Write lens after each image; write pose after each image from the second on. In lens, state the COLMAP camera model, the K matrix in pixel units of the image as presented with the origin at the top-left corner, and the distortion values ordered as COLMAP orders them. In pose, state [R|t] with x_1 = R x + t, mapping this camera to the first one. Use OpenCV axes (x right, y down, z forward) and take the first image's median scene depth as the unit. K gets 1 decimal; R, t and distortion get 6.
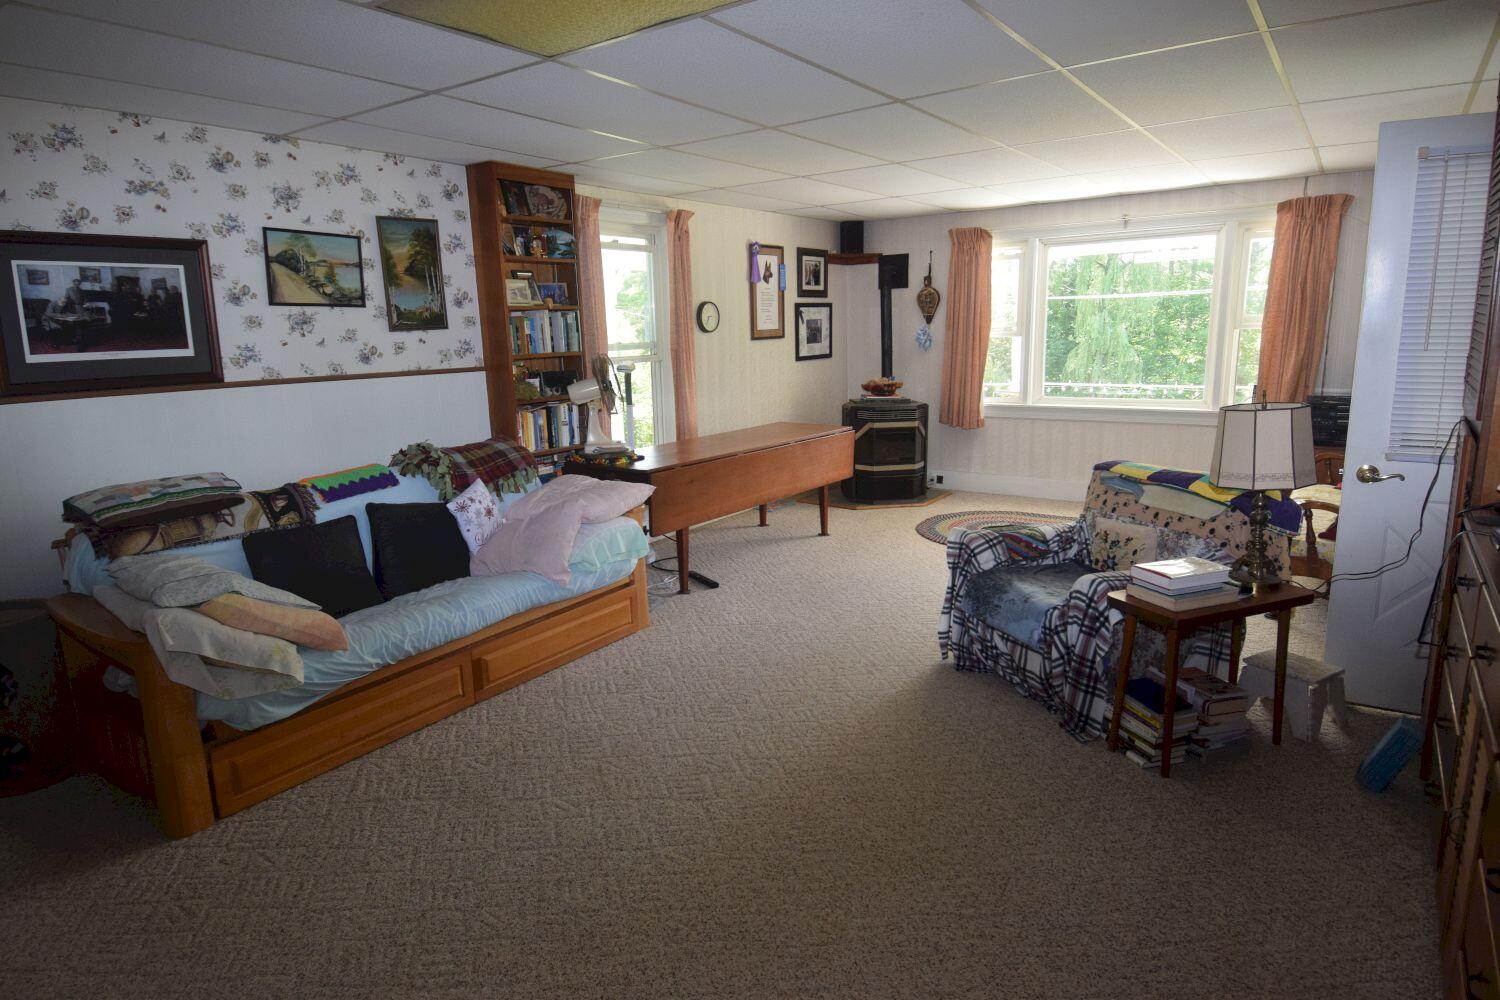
lens RADIAL K [[852.1, 0, 744.8], [0, 852.1, 502.2], [0, 0, 1]] dist [-0.023019, -0.006638]
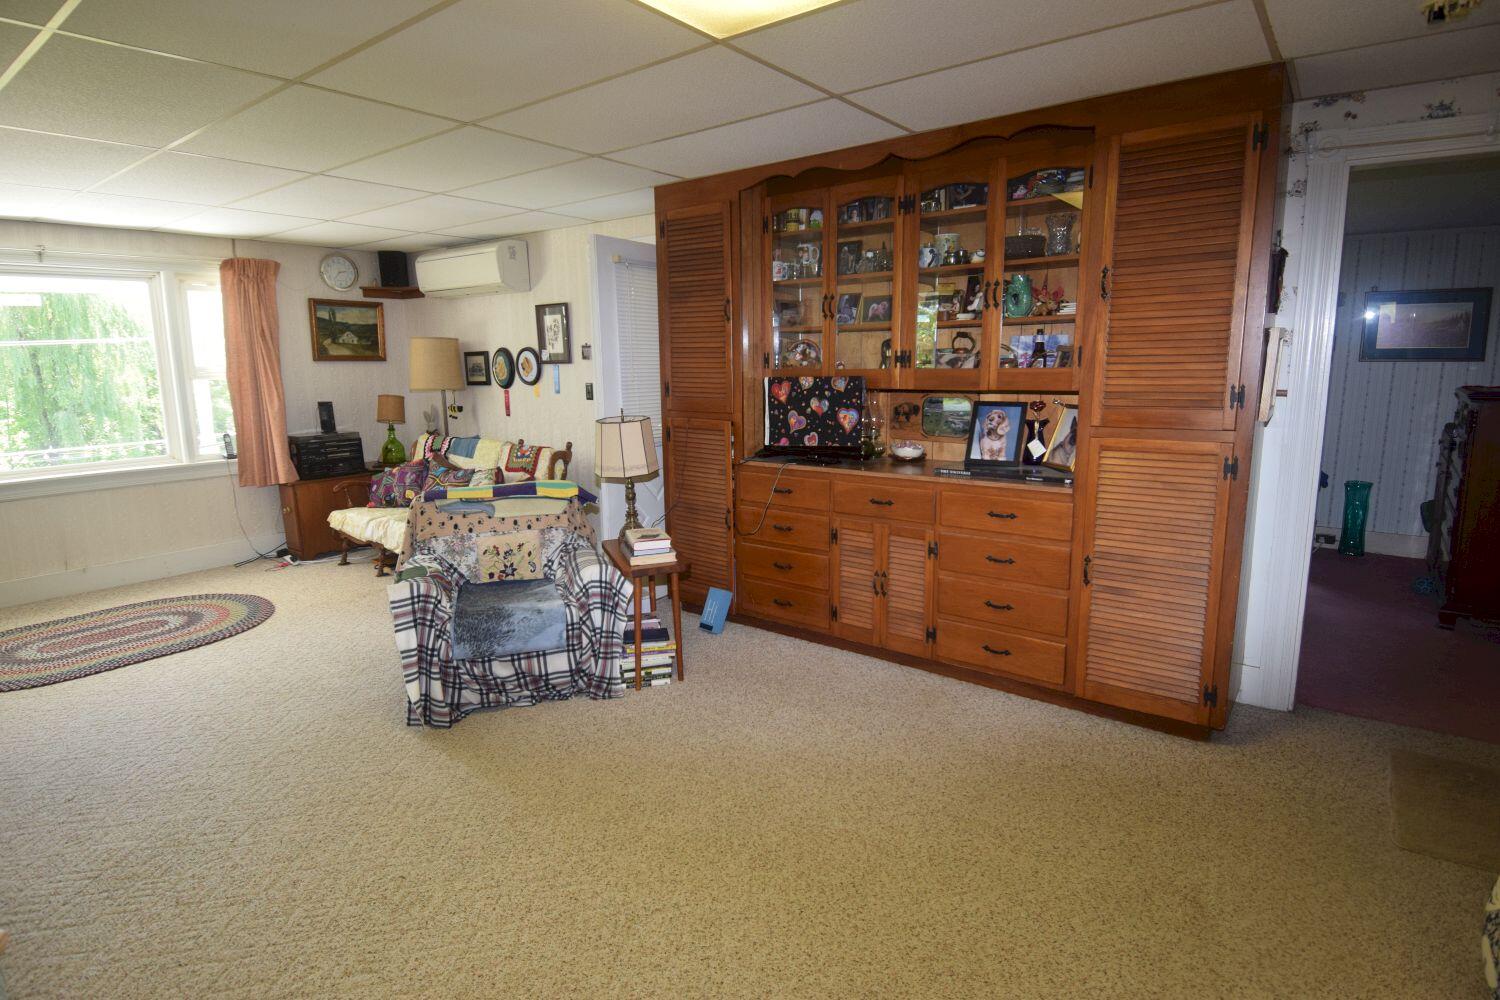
lens RADIAL K [[782.2, 0, 740.1], [0, 782.2, 493.8], [0, 0, 1]] dist [0.008586, -0.020301]
pose [[0.026051, -0.143376, 0.989325, -0.551053], [0.217022, 0.966869, 0.134407, -0.096014], [-0.975819, 0.211204, 0.056303, 0.569025]]
